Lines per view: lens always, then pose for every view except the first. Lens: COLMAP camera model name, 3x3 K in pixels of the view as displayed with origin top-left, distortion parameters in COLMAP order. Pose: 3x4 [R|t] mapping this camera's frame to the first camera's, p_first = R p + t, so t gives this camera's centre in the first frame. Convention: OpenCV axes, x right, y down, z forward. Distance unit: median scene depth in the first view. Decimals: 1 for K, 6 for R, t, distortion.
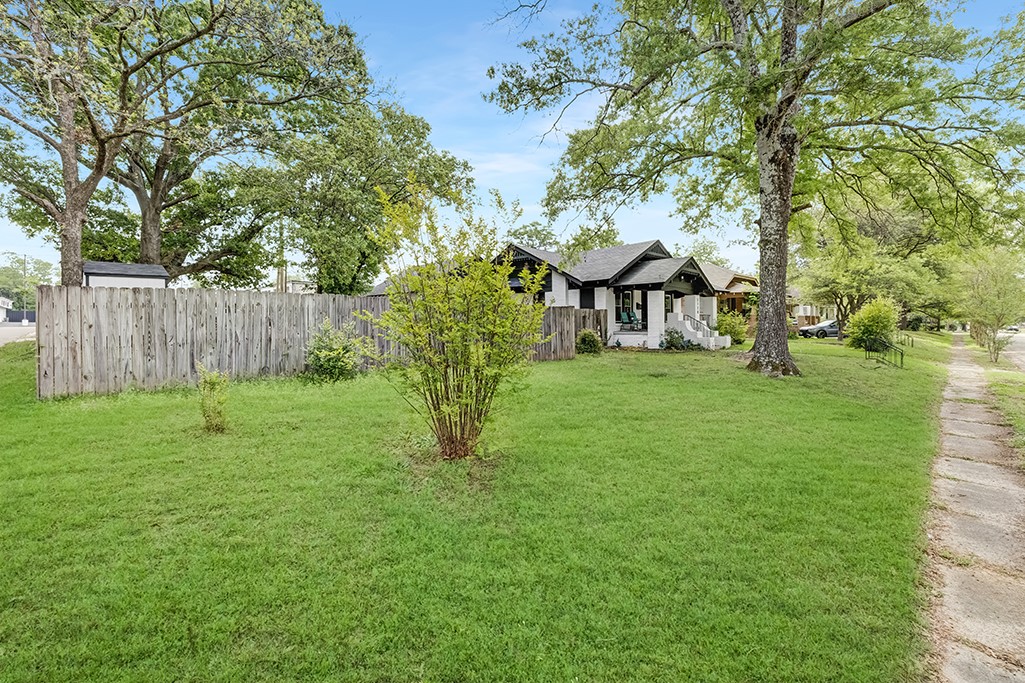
lens RADIAL K [[443.6, 0, 515.6], [0, 443.6, 336.2], [0, 0, 1]] dist [-0.002573, -0.000003]
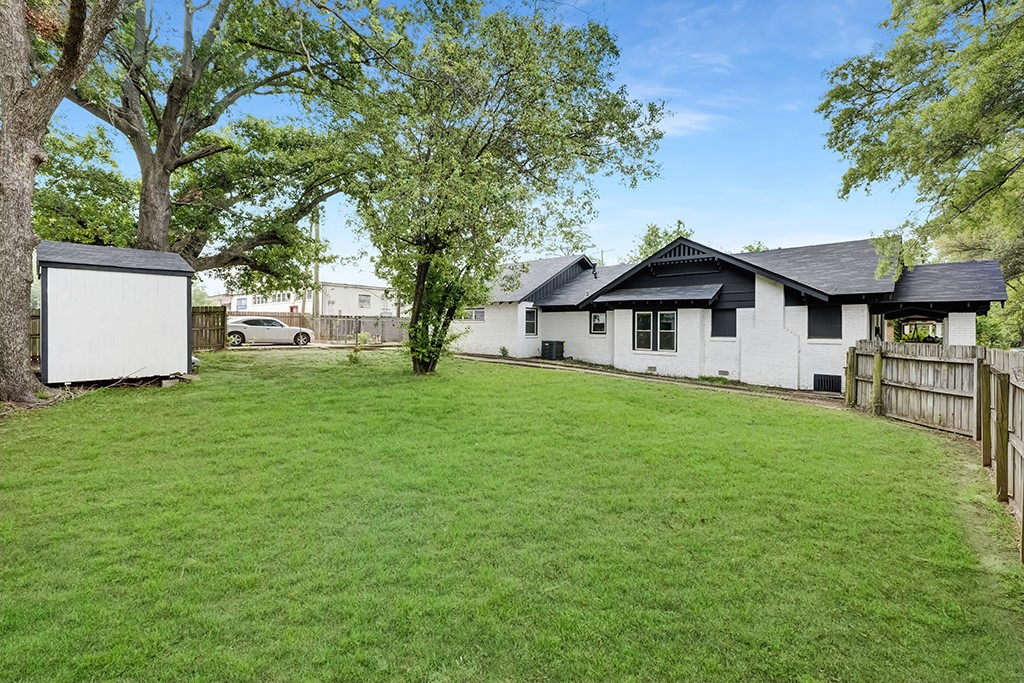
lens RADIAL K [[443.2, 0, 510.8], [0, 443.2, 339.7], [0, 0, 1]] dist [-0.002573, -0.000003]
pose [[0.999560, 0.020192, 0.021716, -0.301565], [-0.020166, 0.999796, -0.001438, -0.043653], [-0.021740, 0.001000, 0.999763, 0.328973]]
